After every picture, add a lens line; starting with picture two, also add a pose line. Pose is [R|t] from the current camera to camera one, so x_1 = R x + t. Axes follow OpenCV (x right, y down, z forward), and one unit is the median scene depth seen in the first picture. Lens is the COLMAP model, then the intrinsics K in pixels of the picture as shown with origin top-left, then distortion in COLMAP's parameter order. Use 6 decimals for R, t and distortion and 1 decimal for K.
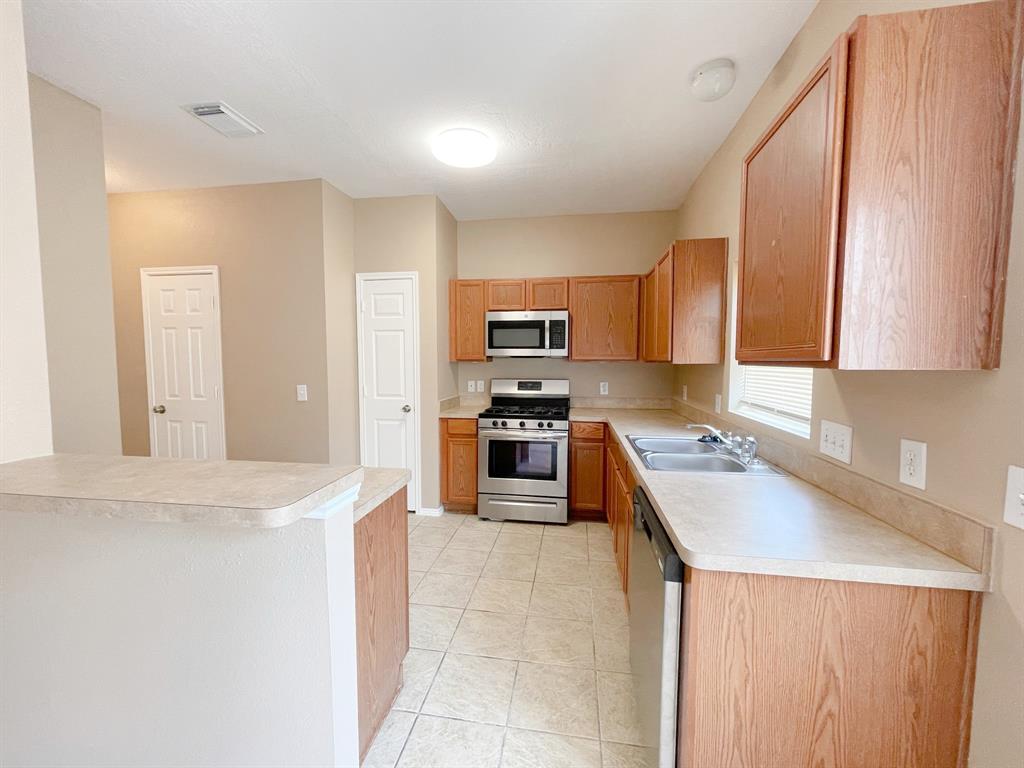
lens RADIAL K [[411.8, 0, 506.9], [0, 411.8, 388.3], [0, 0, 1]] dist [0.001592, 0.000379]
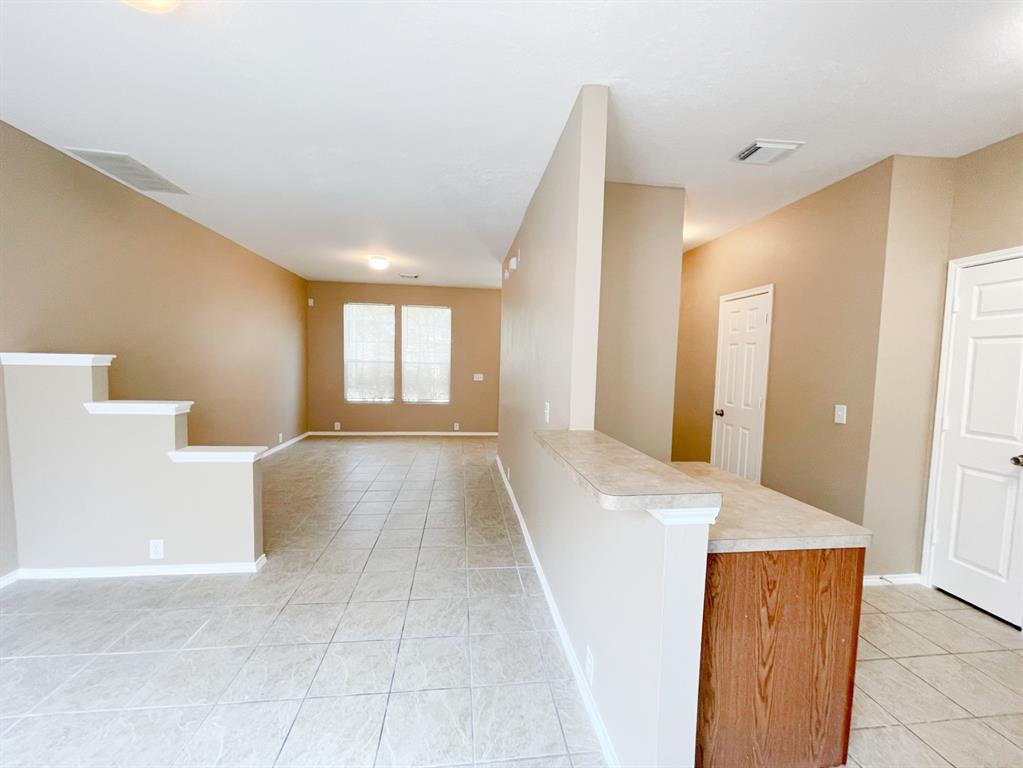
lens RADIAL K [[411.3, 0, 506.4], [0, 411.3, 388.3], [0, 0, 1]] dist [0.001592, 0.000379]
pose [[0.284689, 0.067157, -0.956265, 0.142460], [-0.090264, 0.994989, 0.043005, -0.018105], [0.954361, 0.074073, 0.289324, 0.069954]]
